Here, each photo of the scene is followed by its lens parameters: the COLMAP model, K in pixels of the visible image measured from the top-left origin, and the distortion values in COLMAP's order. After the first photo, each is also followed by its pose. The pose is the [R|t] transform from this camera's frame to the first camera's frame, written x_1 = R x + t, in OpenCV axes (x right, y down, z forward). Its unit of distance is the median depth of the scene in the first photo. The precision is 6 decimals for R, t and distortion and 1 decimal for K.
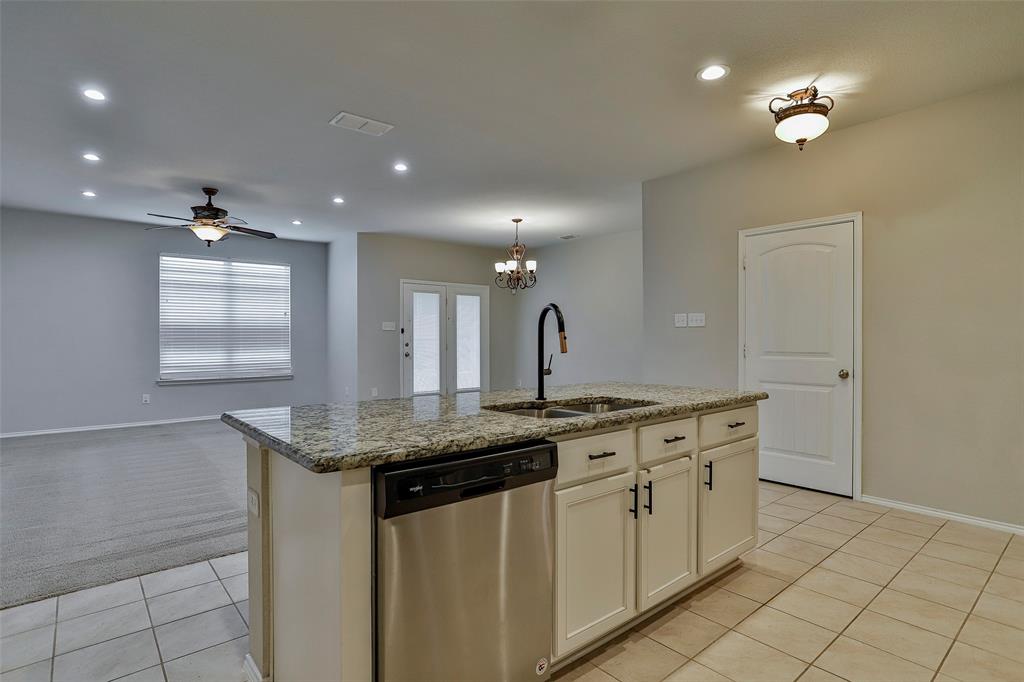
lens RADIAL K [[525.6, 0, 506.1], [0, 525.6, 339.1], [0, 0, 1]] dist [-0.044433, 0.023023]
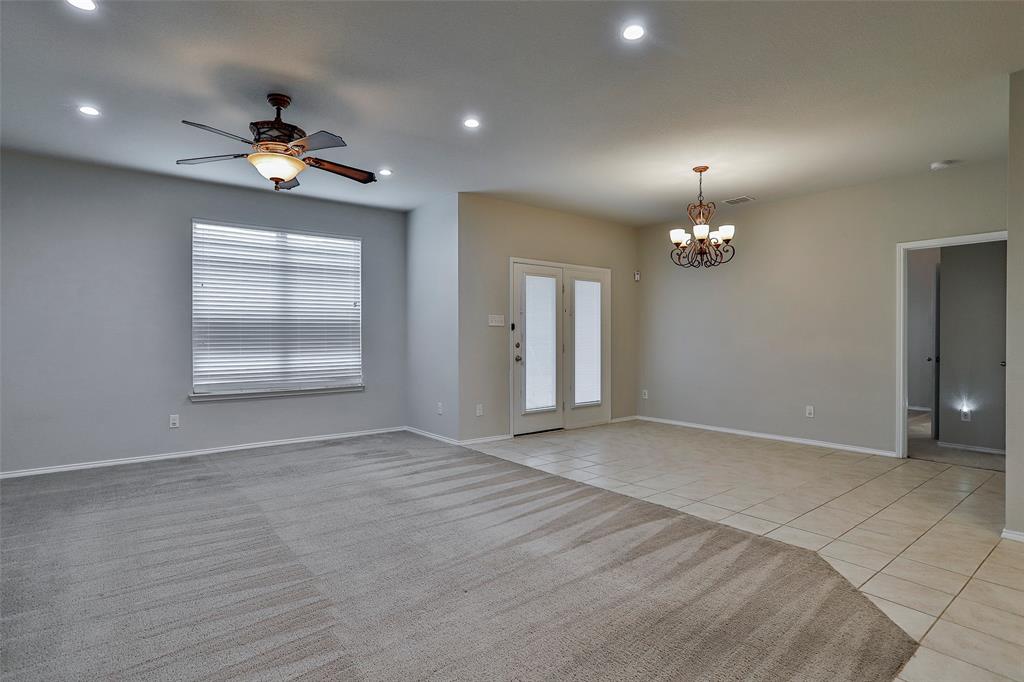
lens RADIAL K [[525.6, 0, 507.2], [0, 525.6, 340.7], [0, 0, 1]] dist [-0.044433, 0.023023]
pose [[0.999626, 0.002002, -0.027280, -0.208036], [-0.001806, 0.999972, 0.007202, -0.001590], [0.027294, -0.007150, 0.999602, 0.285296]]
